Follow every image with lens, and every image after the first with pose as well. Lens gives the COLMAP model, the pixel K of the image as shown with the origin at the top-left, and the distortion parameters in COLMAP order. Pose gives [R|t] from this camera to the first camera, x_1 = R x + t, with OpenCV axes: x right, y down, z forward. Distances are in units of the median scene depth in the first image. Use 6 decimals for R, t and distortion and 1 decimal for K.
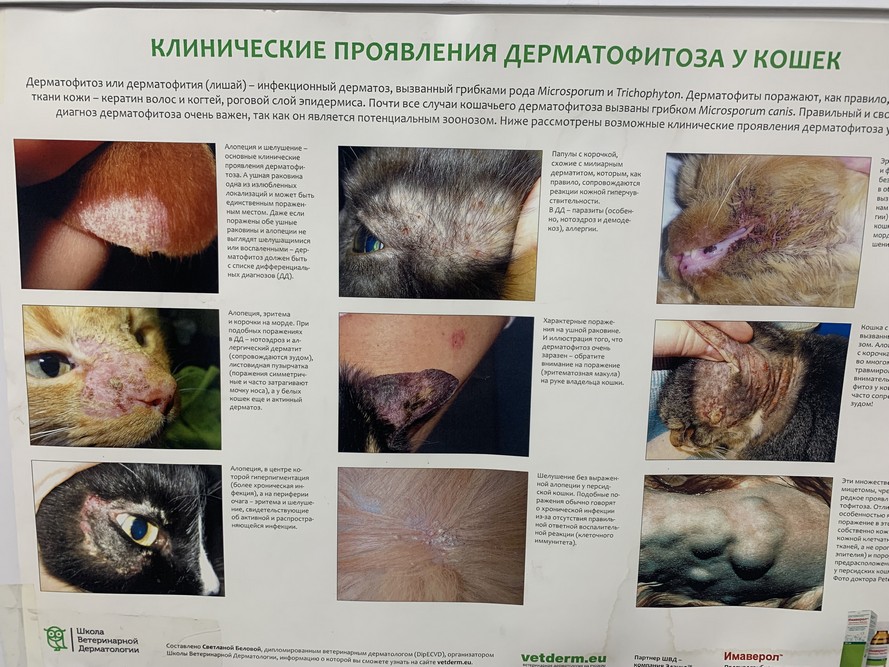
lens RADIAL K [[673.2, 0, 418.6], [0, 673.2, 331.0], [0, 0, 1]] dist [0.055617, -0.109222]
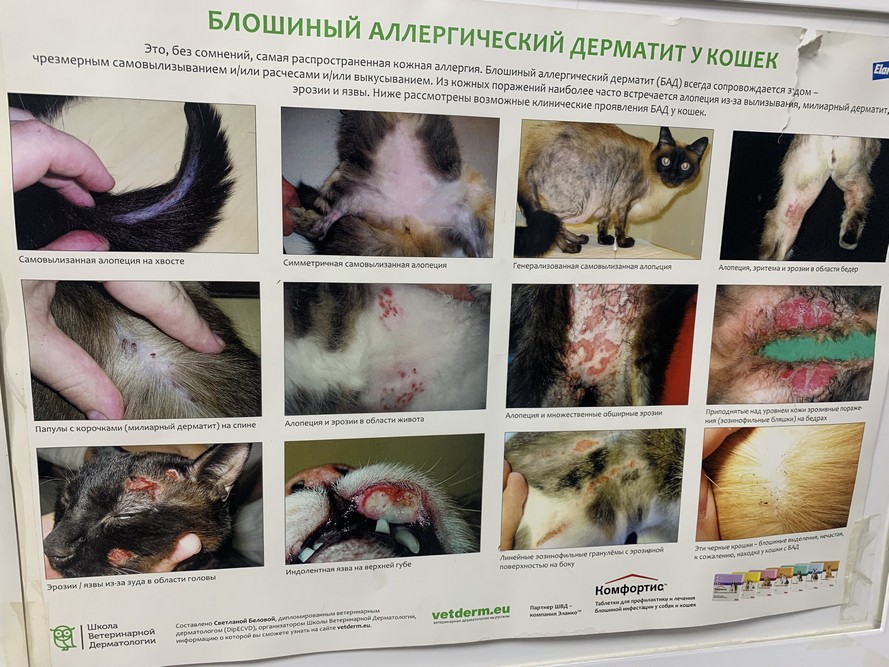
lens RADIAL K [[666.3, 0, 444.5], [0, 666.3, 333.5], [0, 0, 1]] dist [-0.037742, 0.000863]
pose [[0.983226, -0.028990, 0.180074, -0.265782], [0.021794, 0.998888, 0.041808, -0.007321], [-0.181086, -0.037182, 0.982764, 0.004940]]
